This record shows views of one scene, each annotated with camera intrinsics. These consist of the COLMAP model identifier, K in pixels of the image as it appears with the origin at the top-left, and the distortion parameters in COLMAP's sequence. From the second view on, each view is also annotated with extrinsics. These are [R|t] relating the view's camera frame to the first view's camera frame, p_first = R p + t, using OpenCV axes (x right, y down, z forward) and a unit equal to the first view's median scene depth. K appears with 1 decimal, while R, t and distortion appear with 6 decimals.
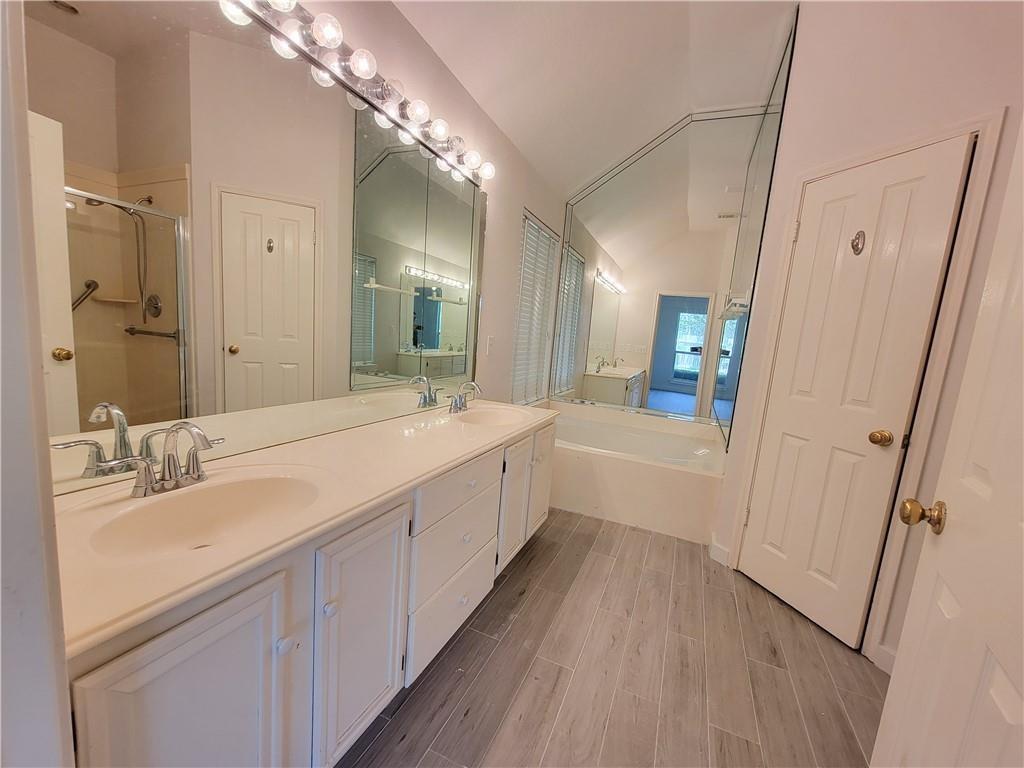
lens RADIAL K [[418.2, 0, 514.6], [0, 418.2, 393.5], [0, 0, 1]] dist [-0.003174, -0.000593]
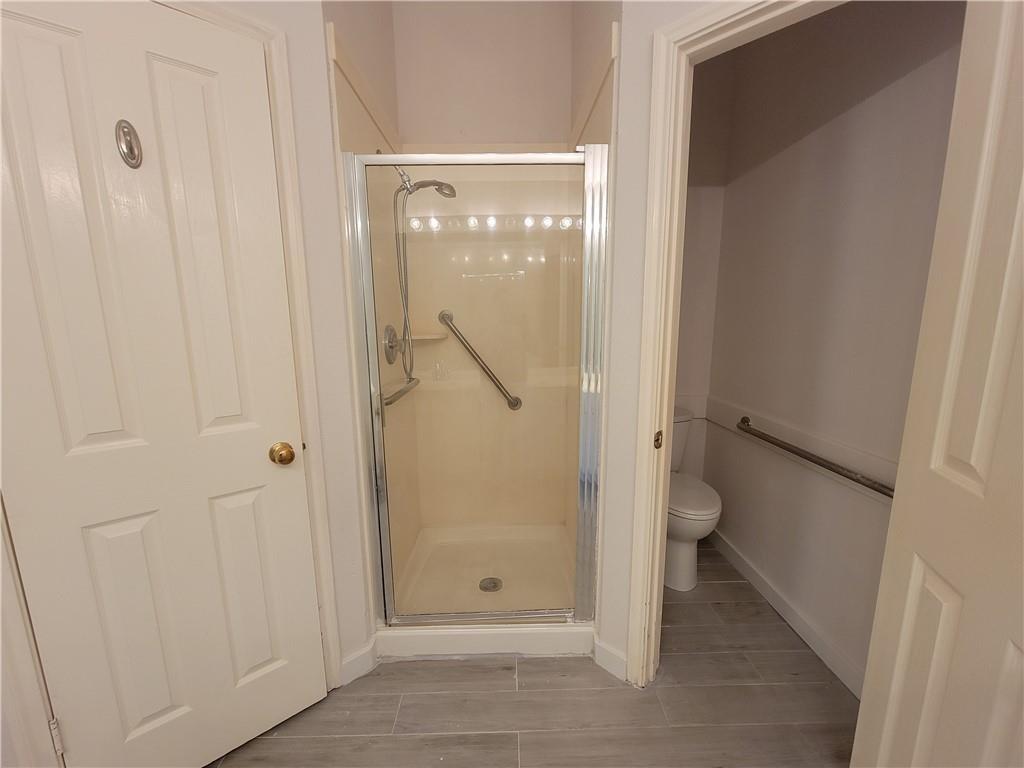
lens RADIAL K [[418.2, 0, 514.6], [0, 418.2, 393.5], [0, 0, 1]] dist [-0.003174, -0.000593]
pose [[-0.405035, -0.235711, 0.883395, 0.039143], [0.108511, 0.946976, 0.302428, -0.093137], [-0.907839, 0.218352, -0.357981, 0.455733]]
